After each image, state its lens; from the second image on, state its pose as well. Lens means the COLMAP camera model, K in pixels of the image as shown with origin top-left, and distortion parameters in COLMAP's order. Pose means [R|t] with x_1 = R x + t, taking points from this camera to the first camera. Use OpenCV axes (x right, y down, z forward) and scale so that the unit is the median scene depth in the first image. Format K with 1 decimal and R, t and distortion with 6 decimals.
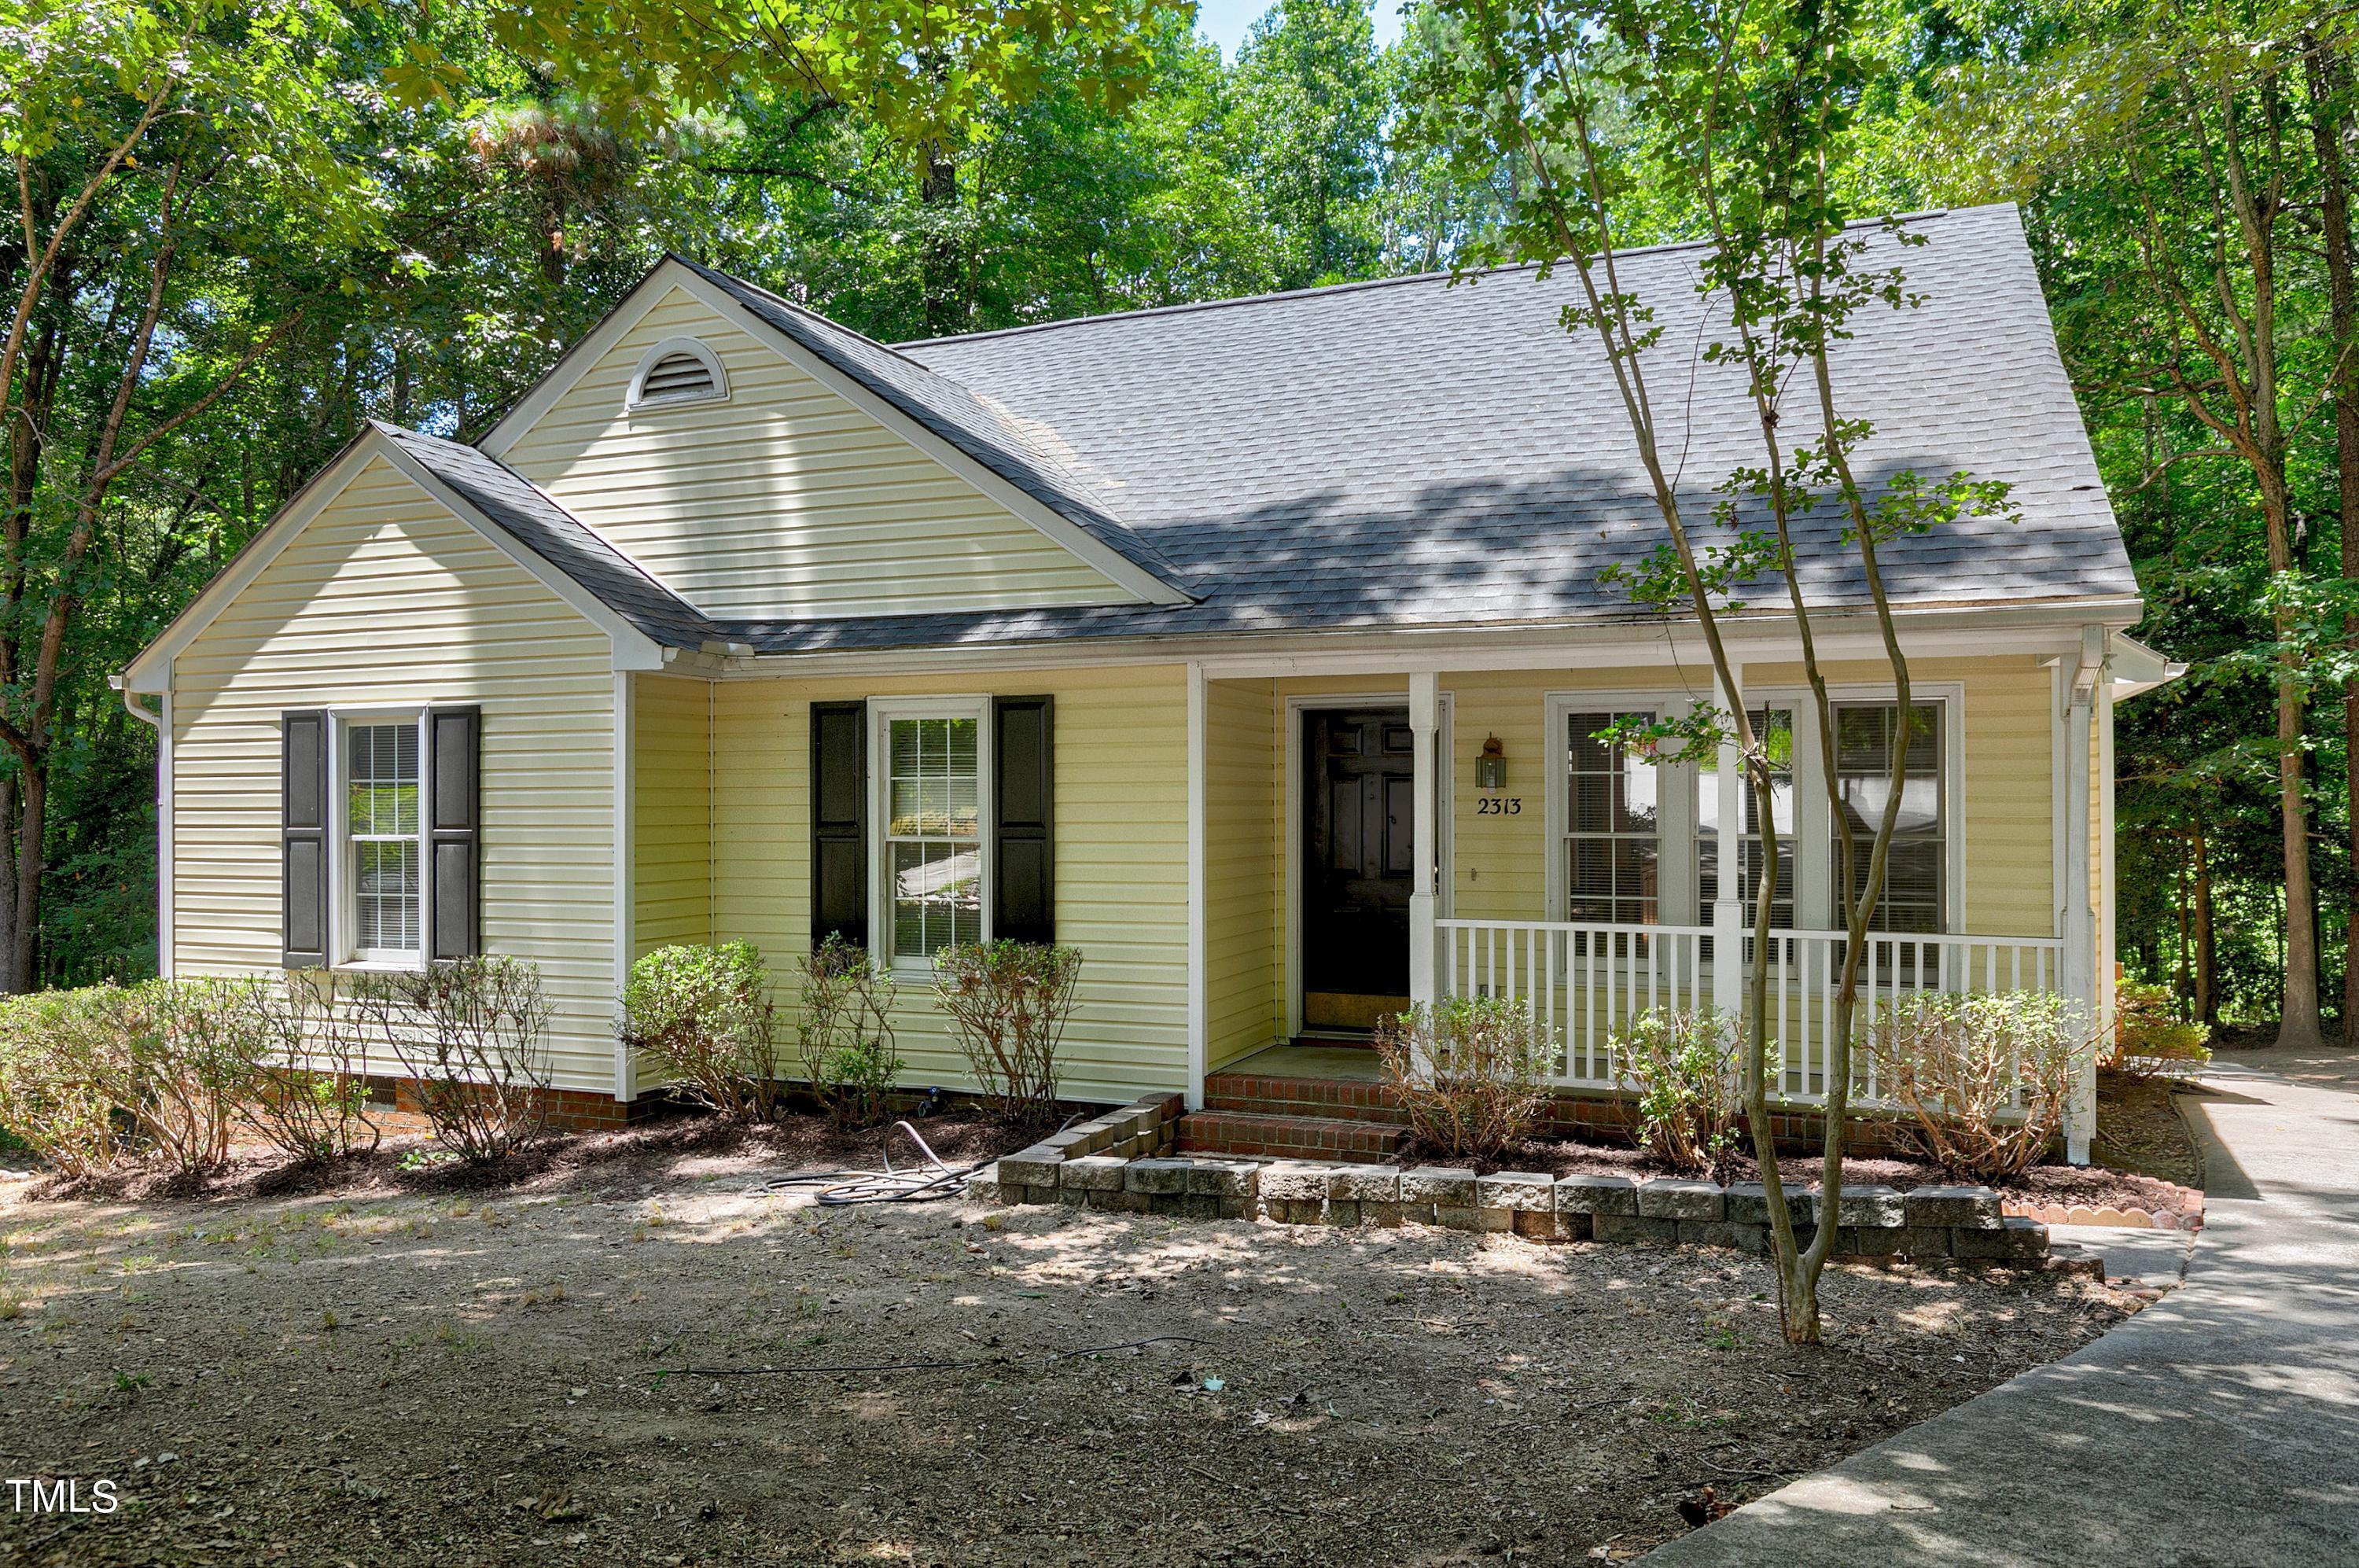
lens RADIAL K [[1627.0, 0, 1172.2], [0, 1627.0, 827.6], [0, 0, 1]] dist [-0.004482, 0.000152]
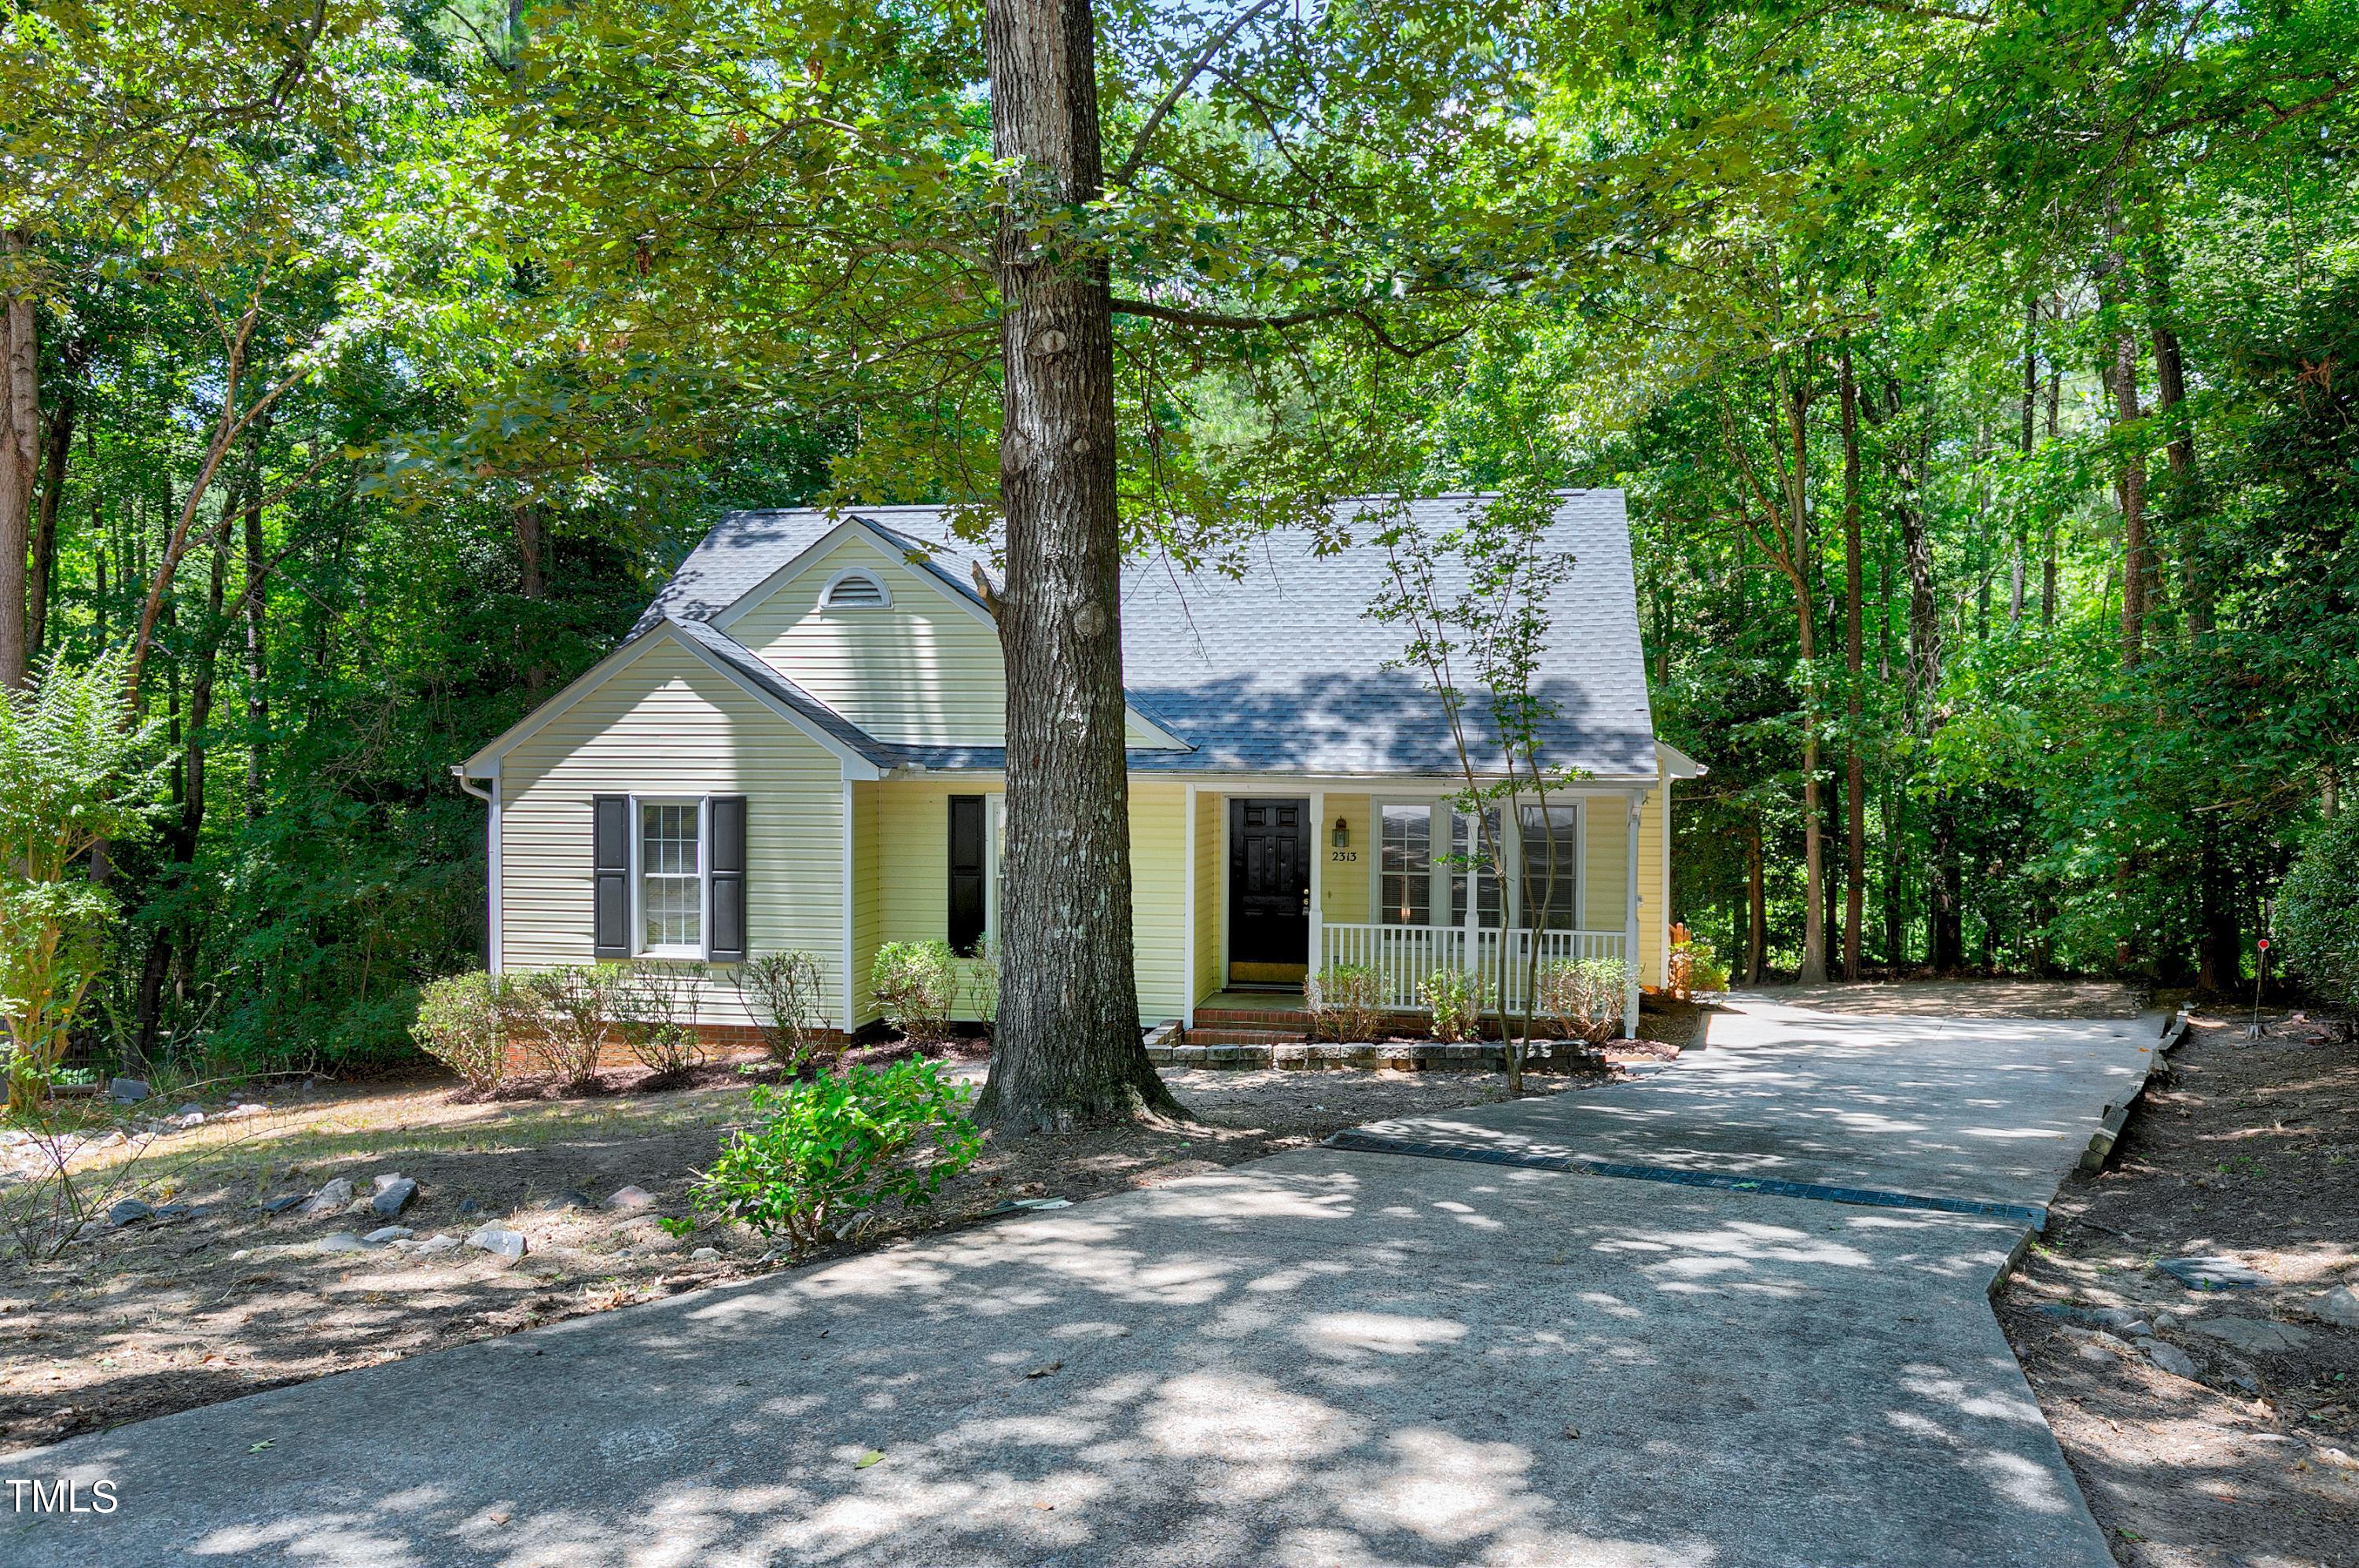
lens RADIAL K [[1772.1, 0, 1181.1], [0, 1772.1, 780.6], [0, 0, 1]] dist [-0.042044, -0.000914]
pose [[0.978810, 0.003233, 0.204747, -0.378604], [-0.004472, 0.999974, 0.005590, -0.107668], [-0.204723, -0.006387, 0.978799, -0.878204]]
